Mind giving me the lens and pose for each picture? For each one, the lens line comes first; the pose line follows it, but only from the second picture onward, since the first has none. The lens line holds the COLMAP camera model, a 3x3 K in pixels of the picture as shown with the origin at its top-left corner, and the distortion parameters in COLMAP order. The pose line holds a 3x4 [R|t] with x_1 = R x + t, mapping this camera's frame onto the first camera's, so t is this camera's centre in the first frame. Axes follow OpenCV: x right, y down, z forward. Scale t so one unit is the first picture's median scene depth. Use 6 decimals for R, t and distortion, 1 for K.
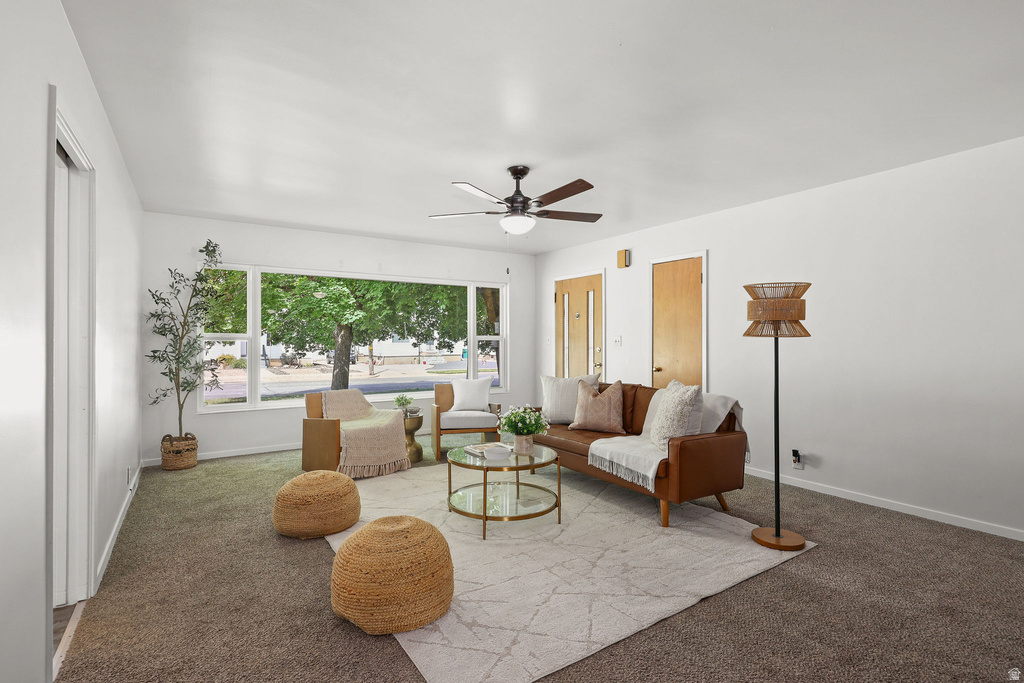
lens RADIAL K [[488.1, 0, 503.1], [0, 488.1, 340.1], [0, 0, 1]] dist [-0.000987, 0.000095]
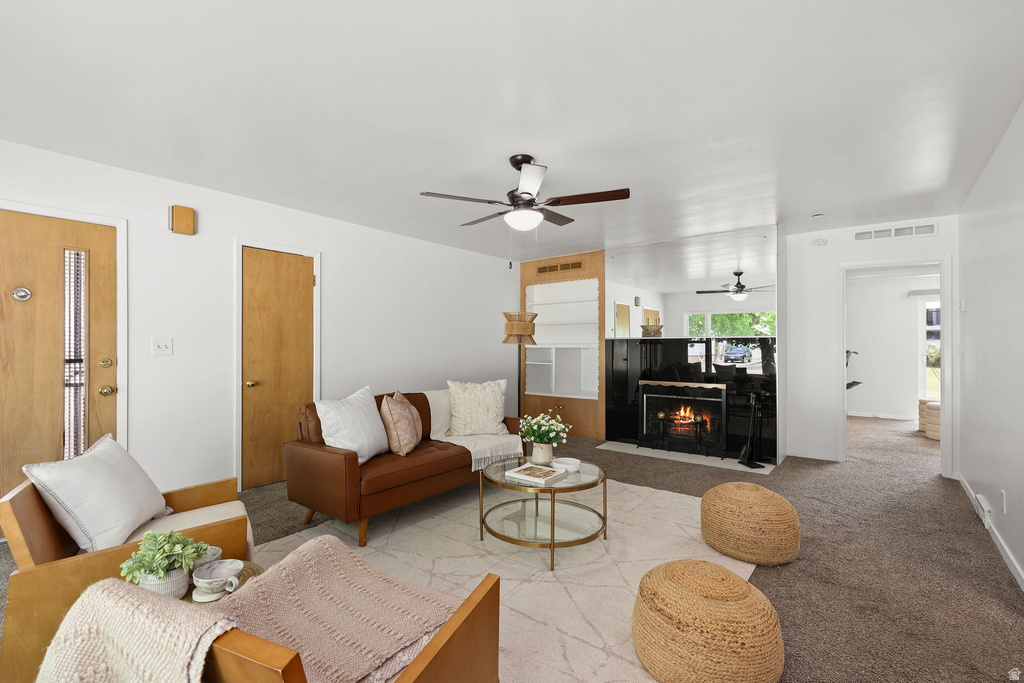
lens RADIAL K [[462.5, 0, 507.8], [0, 462.5, 344.1], [0, 0, 1]] dist [0.003920, -0.000054]
pose [[-0.320085, 0.003383, 0.947383, -0.699549], [-0.002500, 0.999987, -0.004415, -0.000770], [-0.947386, -0.003782, -0.320072, 1.166371]]
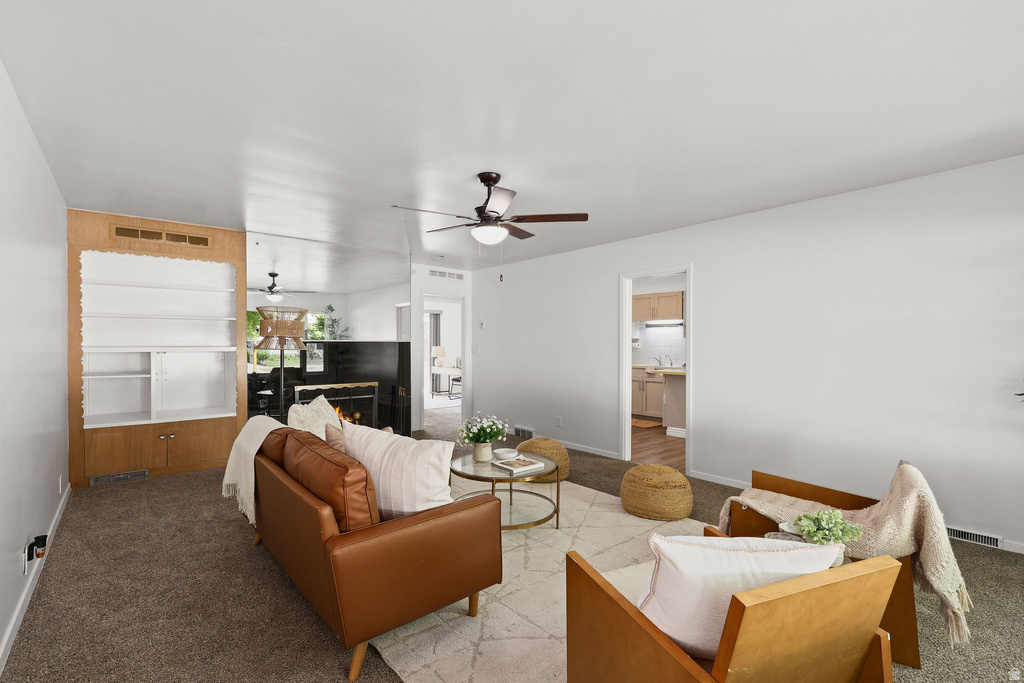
lens RADIAL K [[462.5, 0, 516.1], [0, 462.5, 345.0], [0, 0, 1]] dist [0.003920, -0.000054]
pose [[-0.990875, -0.004457, -0.134707, 0.088789], [-0.004460, 0.999990, -0.000276, -0.016075], [0.134707, 0.000327, -0.990885, 1.715970]]
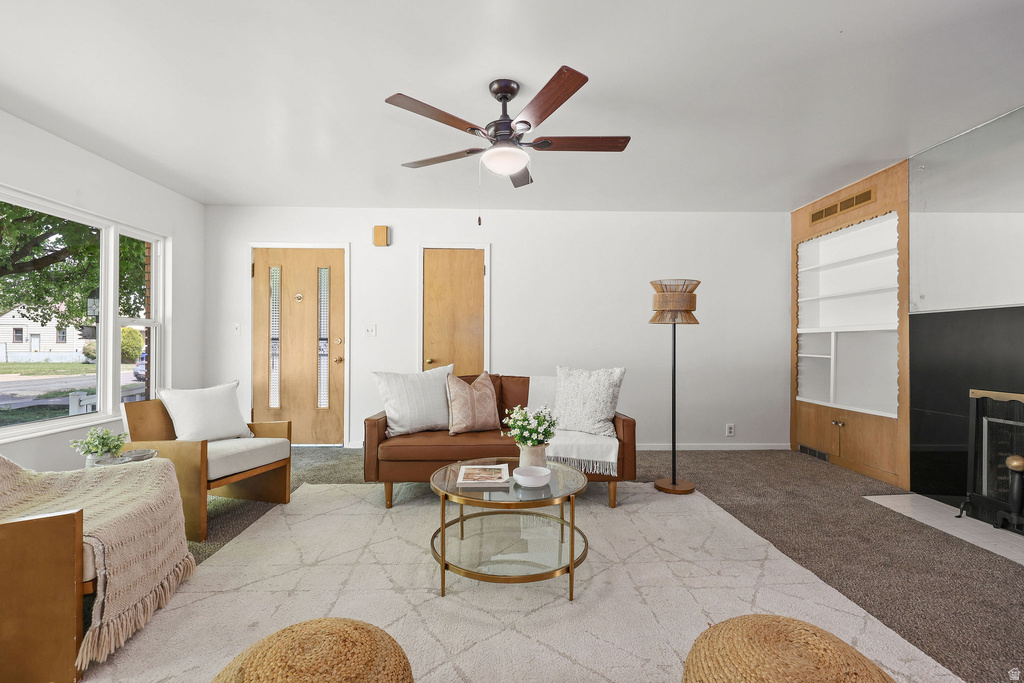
lens RADIAL K [[462.5, 0, 503.2], [0, 462.5, 342.8], [0, 0, 1]] dist [0.003920, -0.000054]
pose [[0.522172, 0.000469, 0.852840, -0.506815], [-0.004720, 0.999986, 0.002340, 0.030365], [-0.852827, -0.005248, 0.522167, 0.570472]]
